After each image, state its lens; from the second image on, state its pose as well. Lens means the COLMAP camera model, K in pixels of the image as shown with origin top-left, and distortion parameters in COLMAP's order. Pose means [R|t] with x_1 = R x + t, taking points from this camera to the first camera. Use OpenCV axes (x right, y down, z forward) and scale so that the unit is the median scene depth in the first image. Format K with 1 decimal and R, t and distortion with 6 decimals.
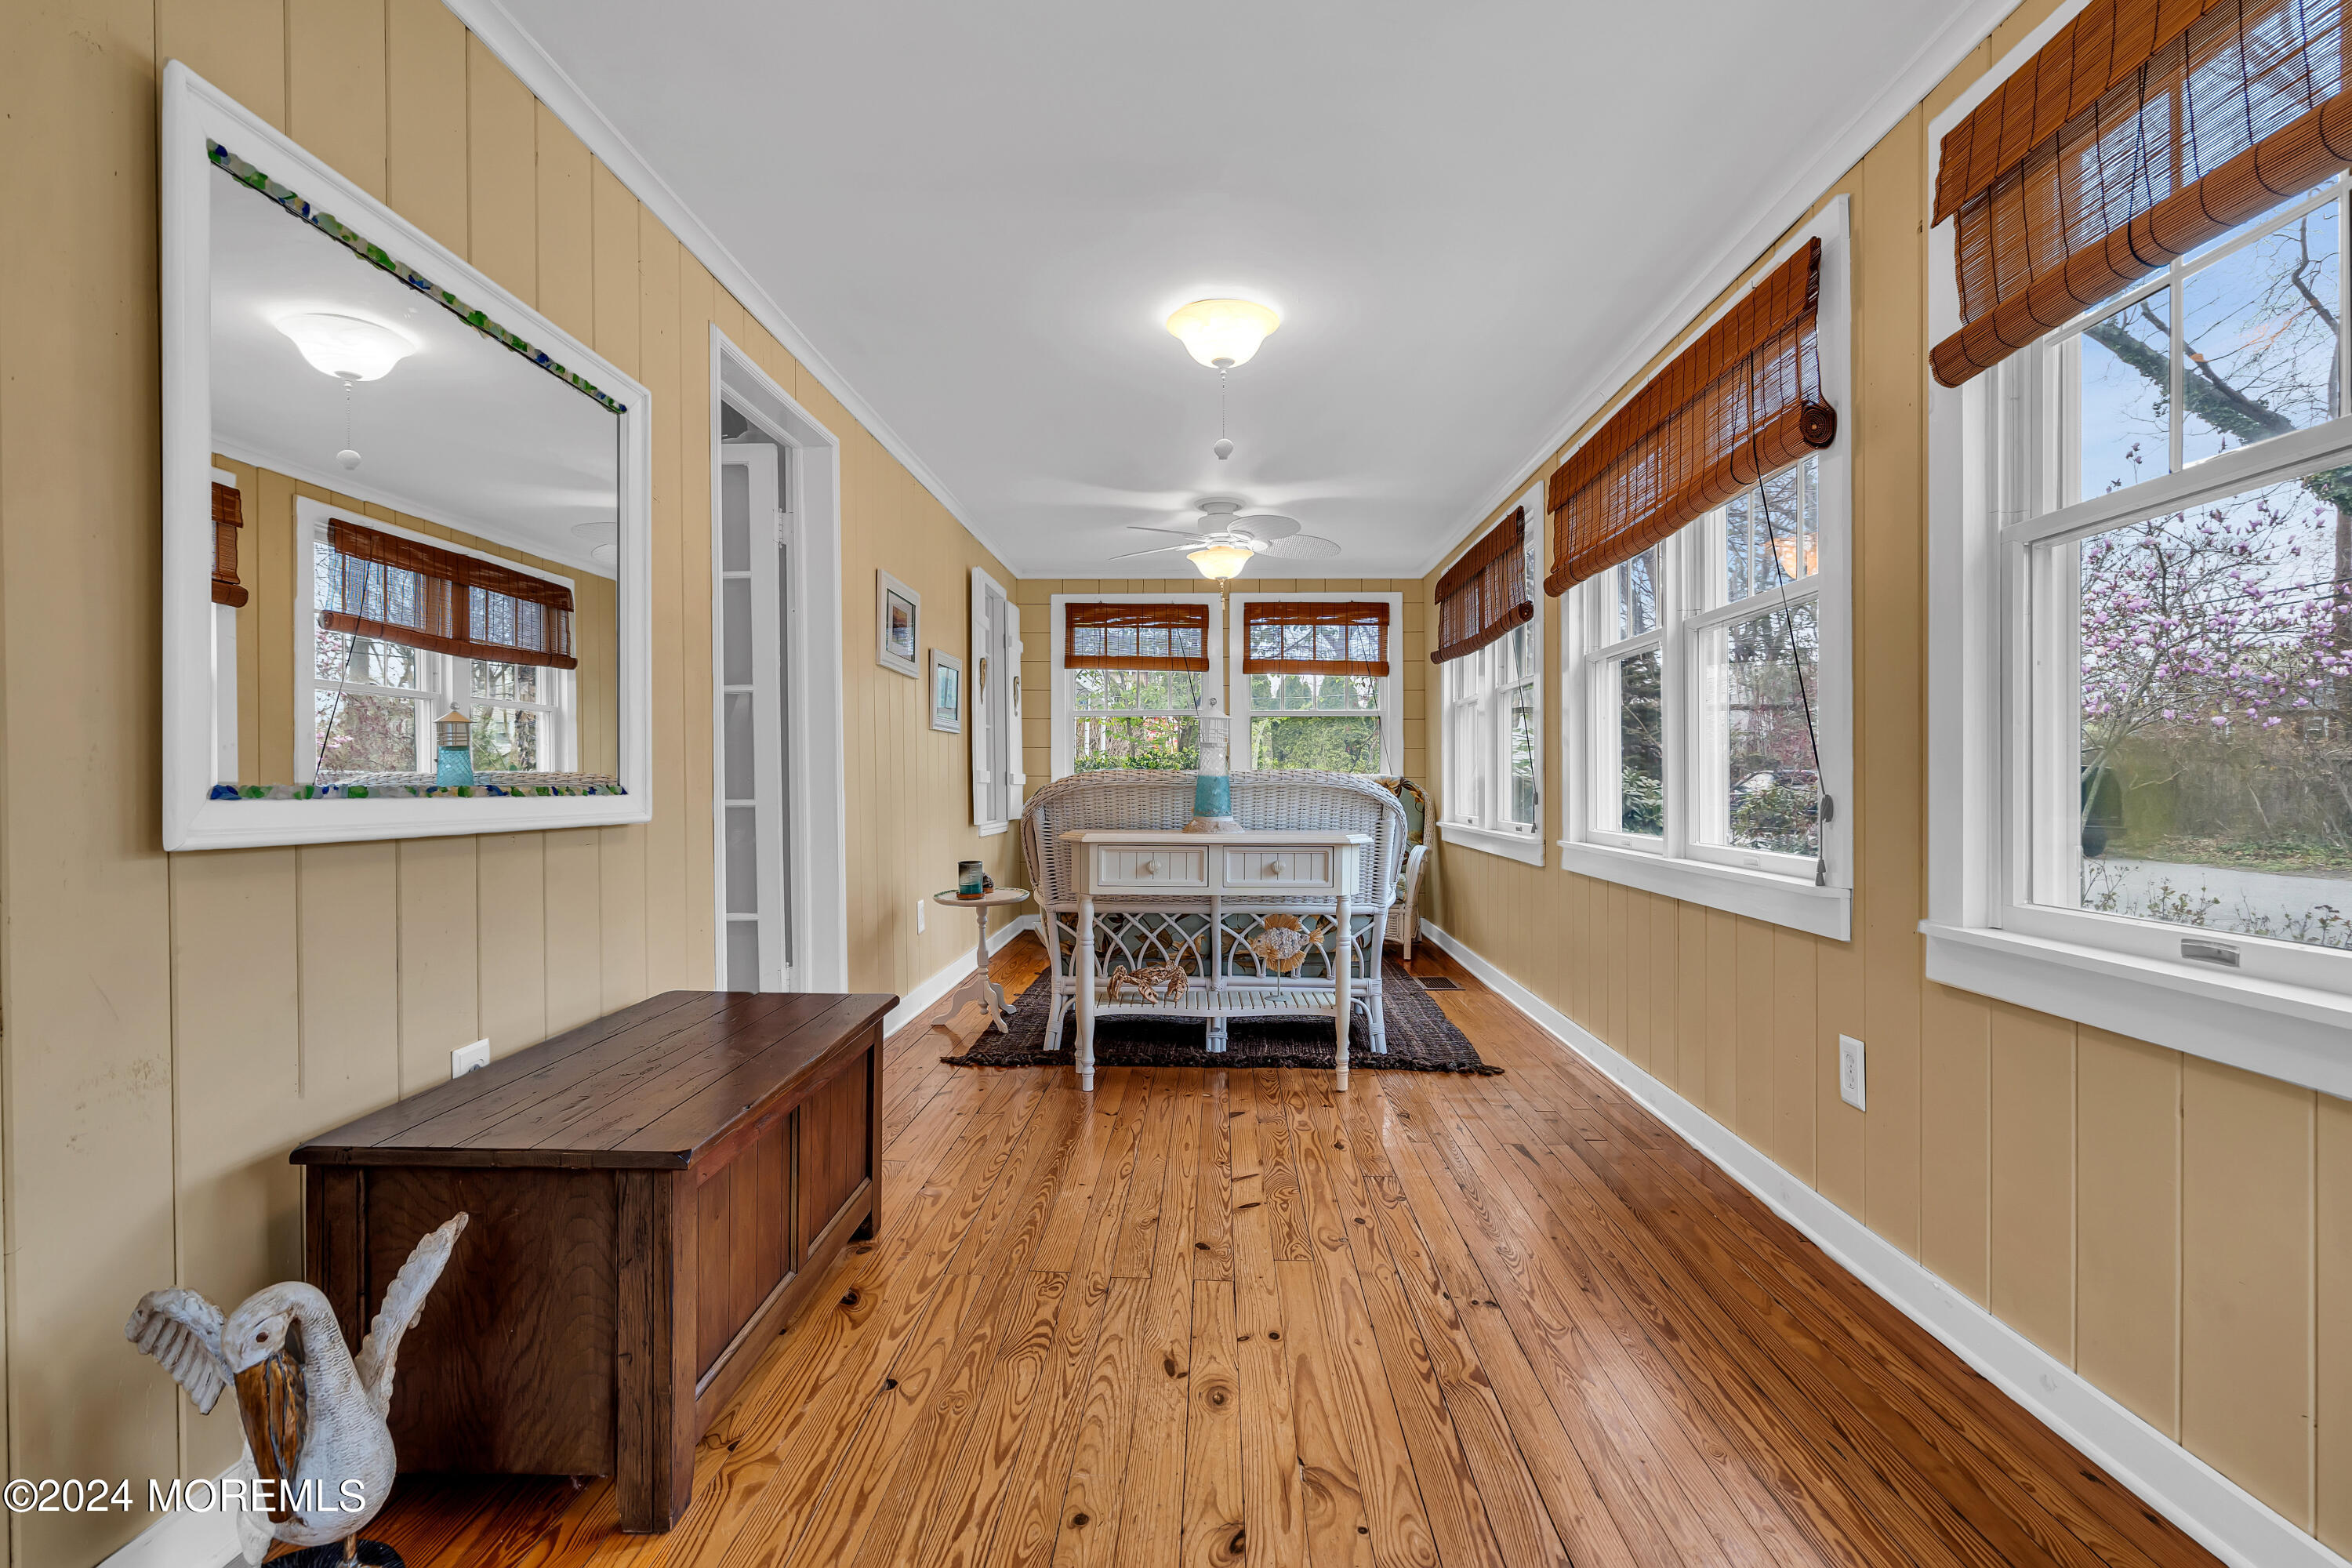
lens RADIAL K [[1068.4, 0, 1182.8], [0, 1068.4, 785.5], [0, 0, 1]] dist [-0.001418, 0.001048]
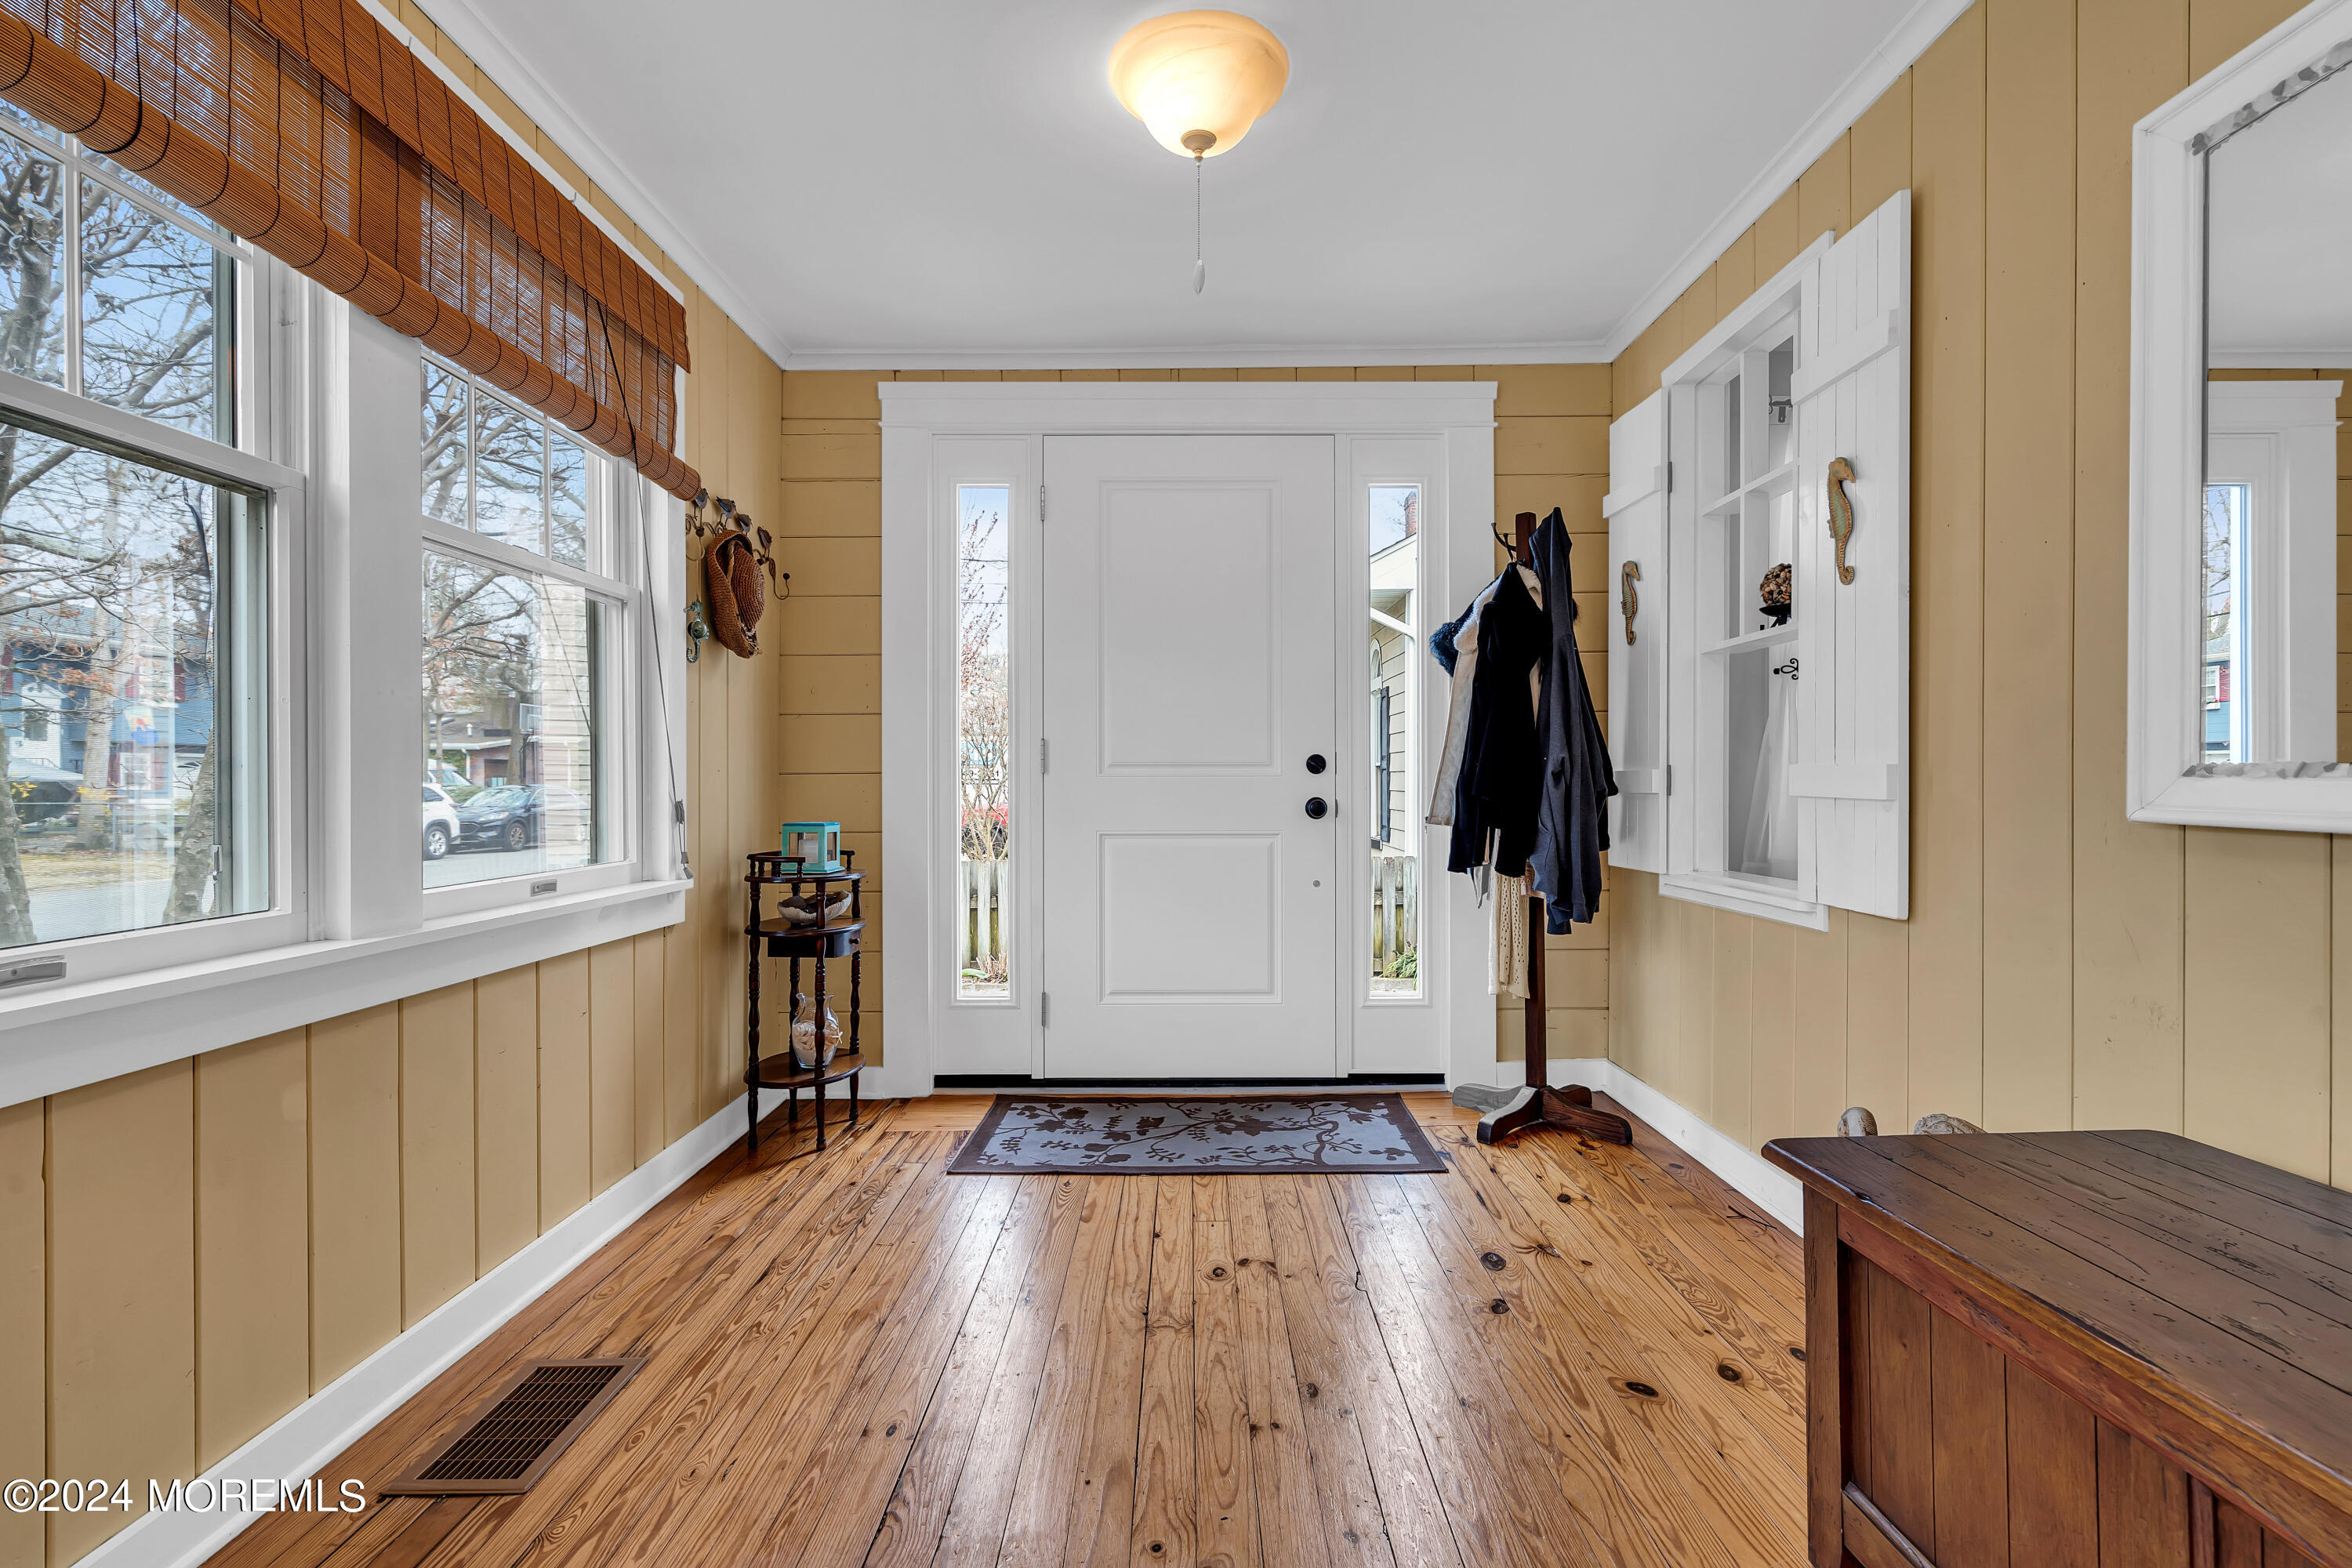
lens RADIAL K [[1104.6, 0, 1176.5], [0, 1104.6, 789.7], [0, 0, 1]] dist [-0.000725, 0.000306]
pose [[-0.999561, 0.004507, -0.029290, 0.038549], [0.004295, 0.999964, 0.007282, 0.004709], [0.029321, 0.007153, -0.999544, 0.753589]]
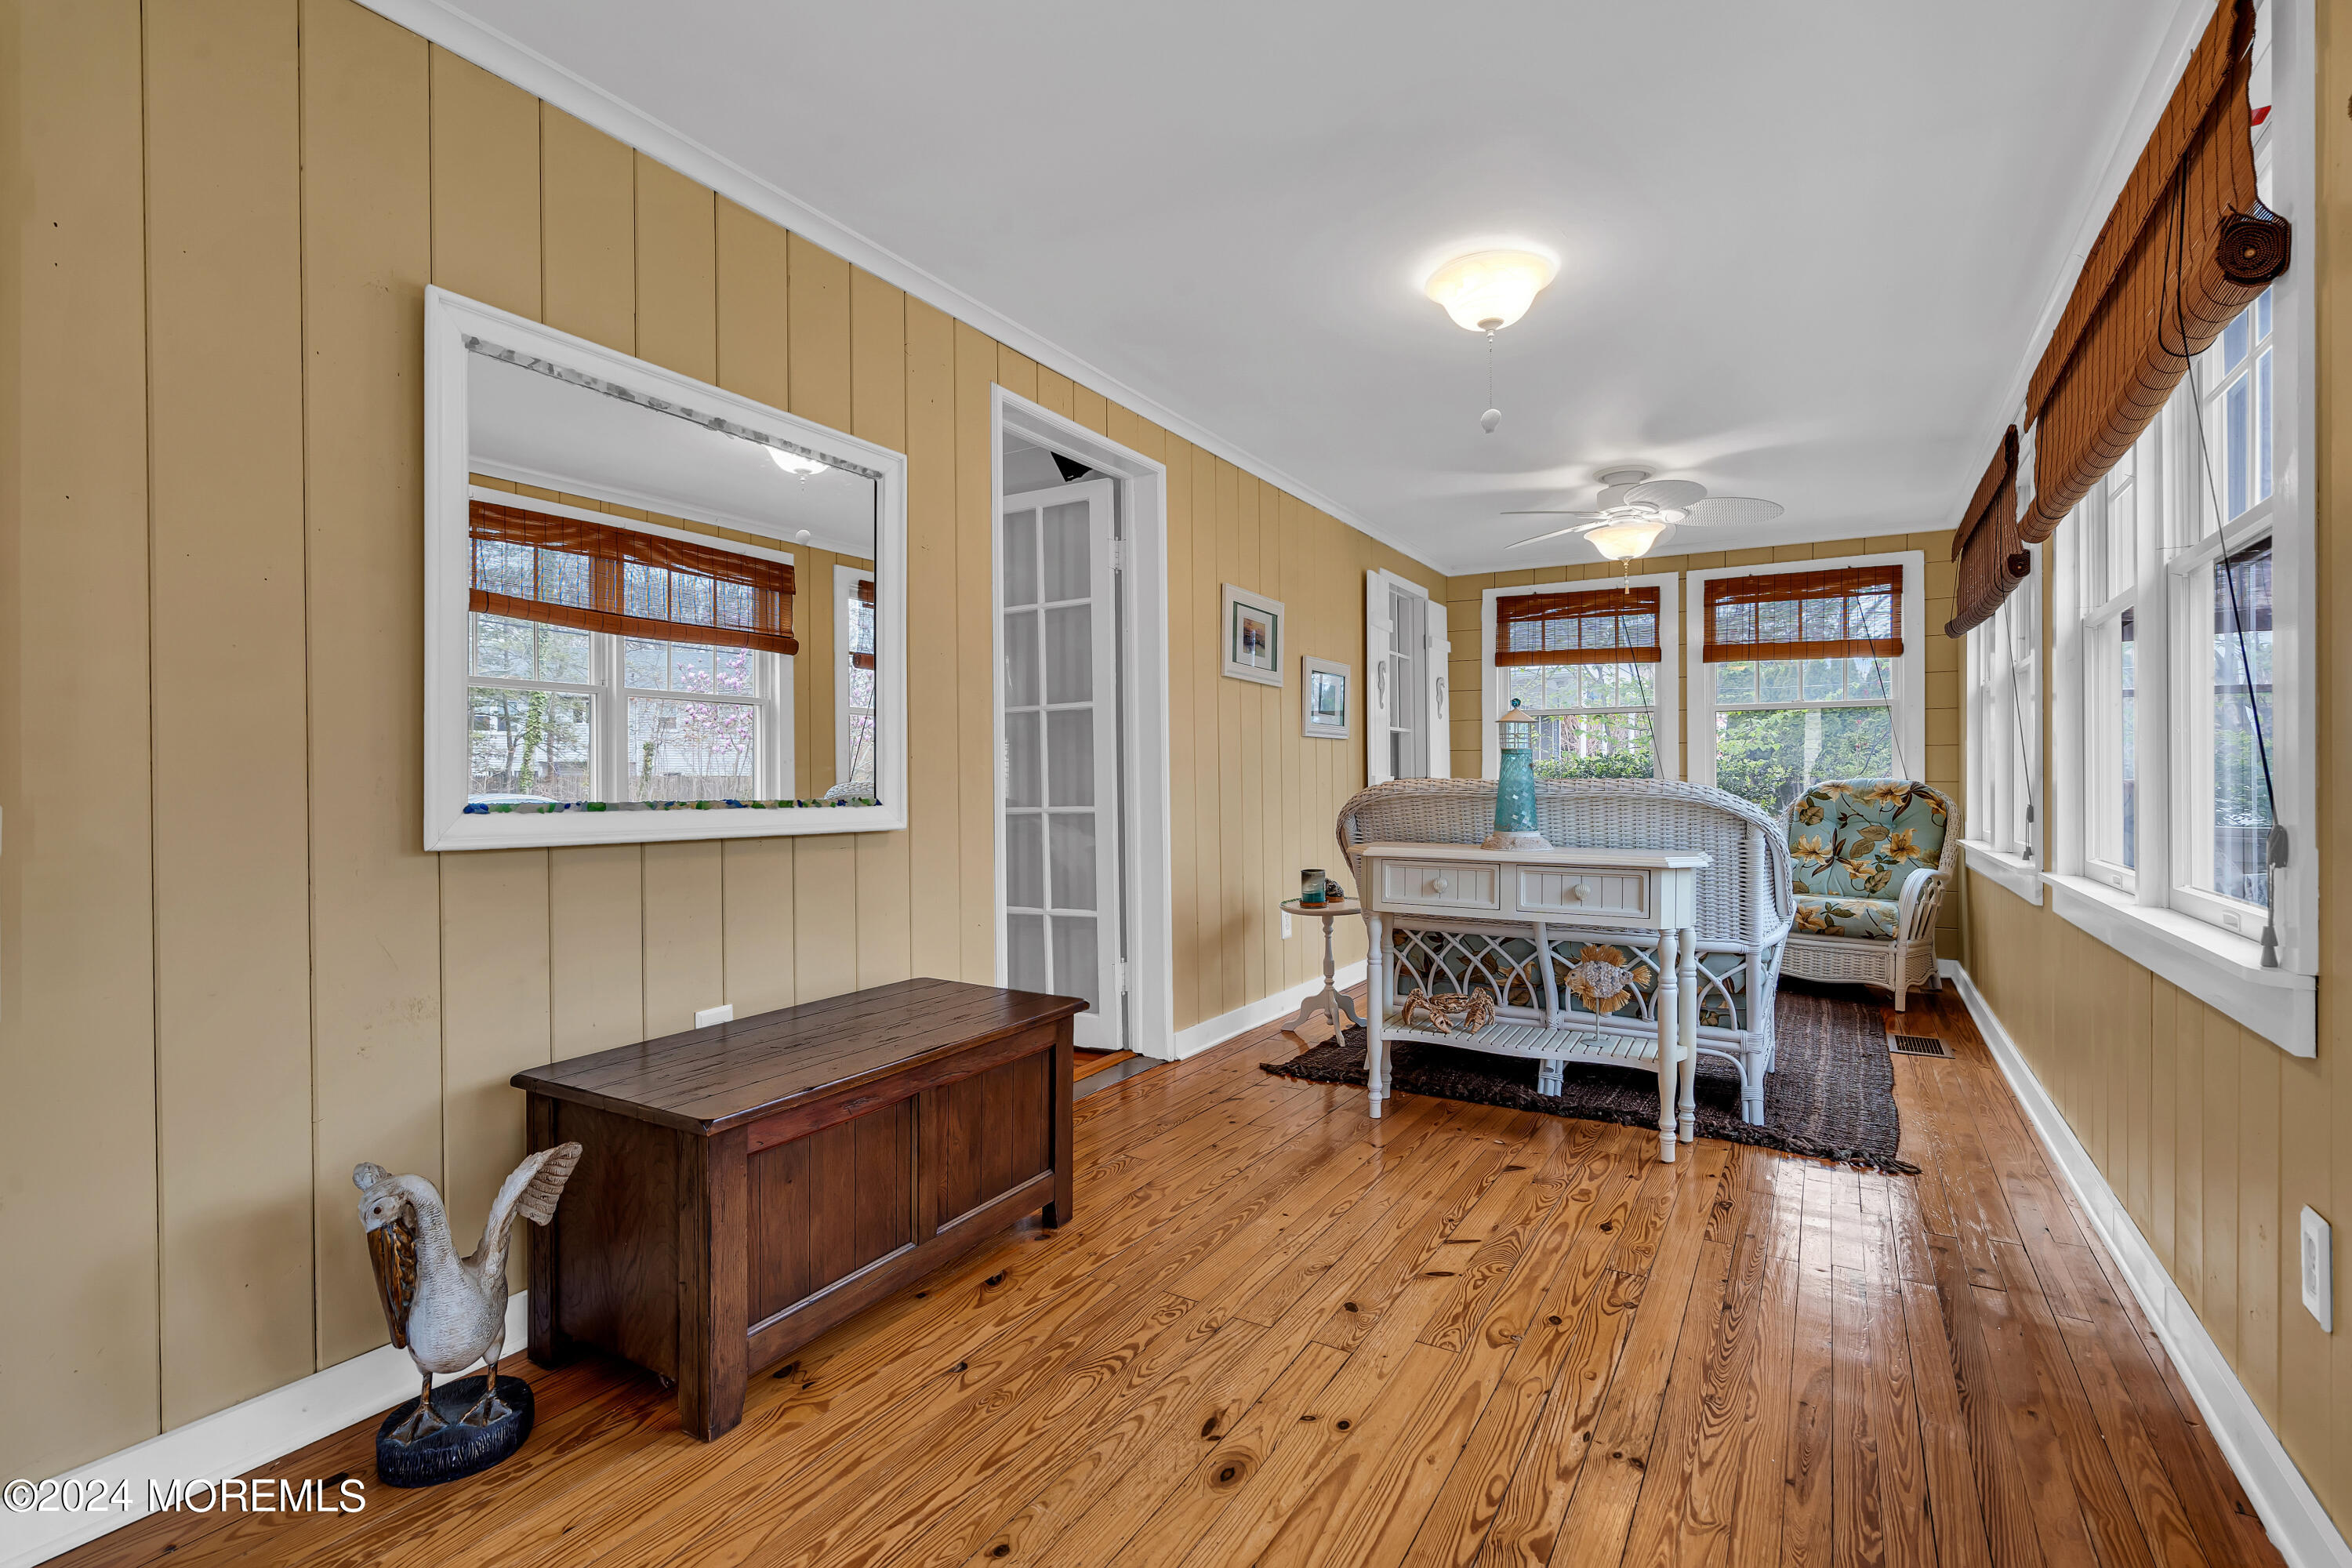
lens RADIAL K [[1070.0, 0, 1196.1], [0, 1070.0, 787.8], [0, 0, 1]] dist [-0.004595, 0.001250]
pose [[0.882573, 0.002354, -0.470170, 0.208878], [-0.001264, 0.999996, 0.002633, -0.009250], [0.470174, -0.001730, 0.882572, 0.083832]]
